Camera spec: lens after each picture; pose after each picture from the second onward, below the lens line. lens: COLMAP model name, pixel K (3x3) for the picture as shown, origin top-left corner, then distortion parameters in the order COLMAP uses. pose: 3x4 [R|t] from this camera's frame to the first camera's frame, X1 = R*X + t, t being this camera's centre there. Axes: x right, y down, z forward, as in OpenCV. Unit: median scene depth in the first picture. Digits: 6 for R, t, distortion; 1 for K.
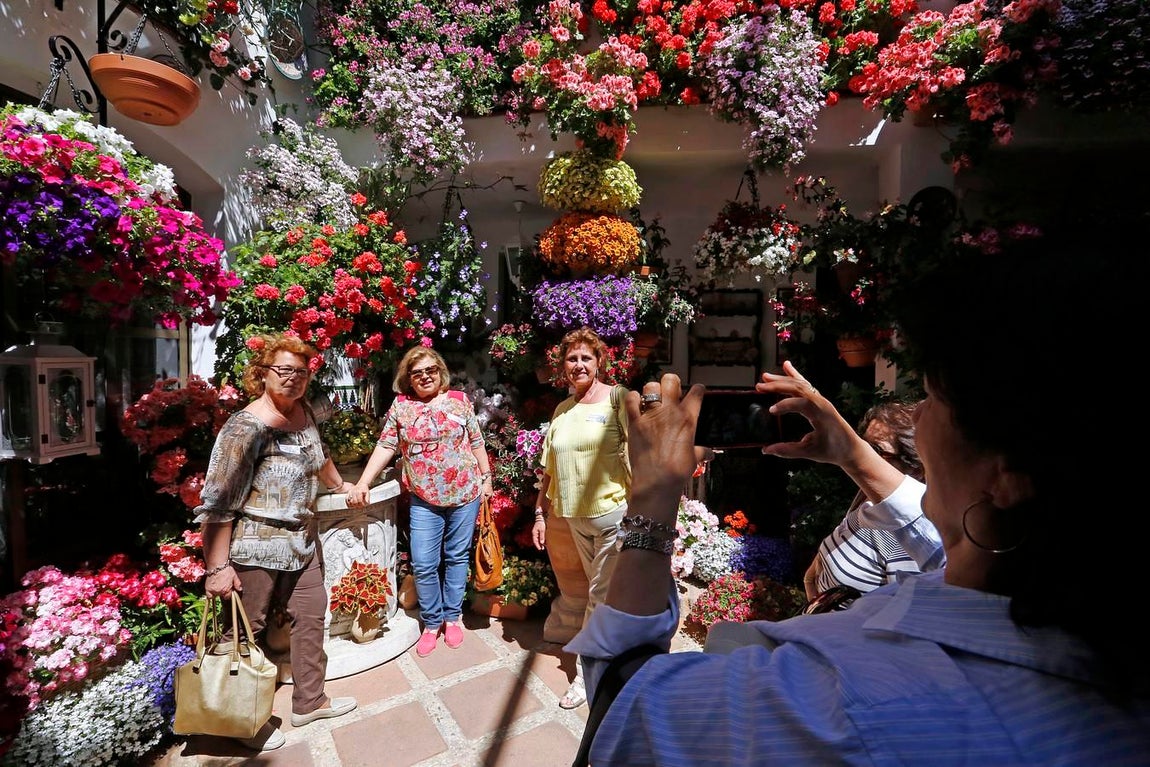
lens RADIAL K [[535.9, 0, 575.0], [0, 535.9, 383.5], [0, 0, 1]] dist [-0.046278, 0.018740]
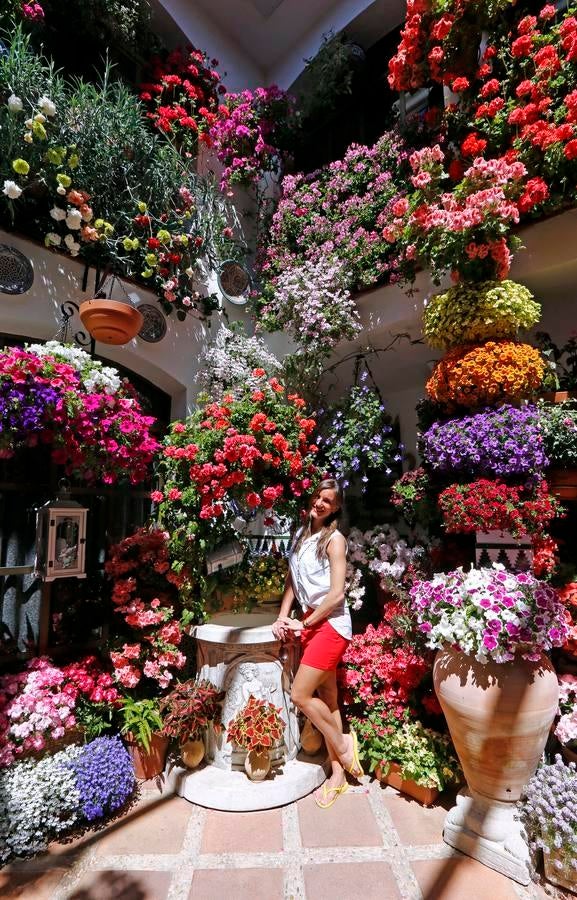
lens RADIAL K [[425.3, 0, 291.8], [0, 425.3, 473.2], [0, 0, 1]] dist [-0.047660, 0.017219]
pose [[0.834764, -0.079141, -0.544891, 0.143402], [-0.013095, 0.986483, -0.163339, 0.026760], [0.550452, 0.143485, 0.822444, 0.262877]]
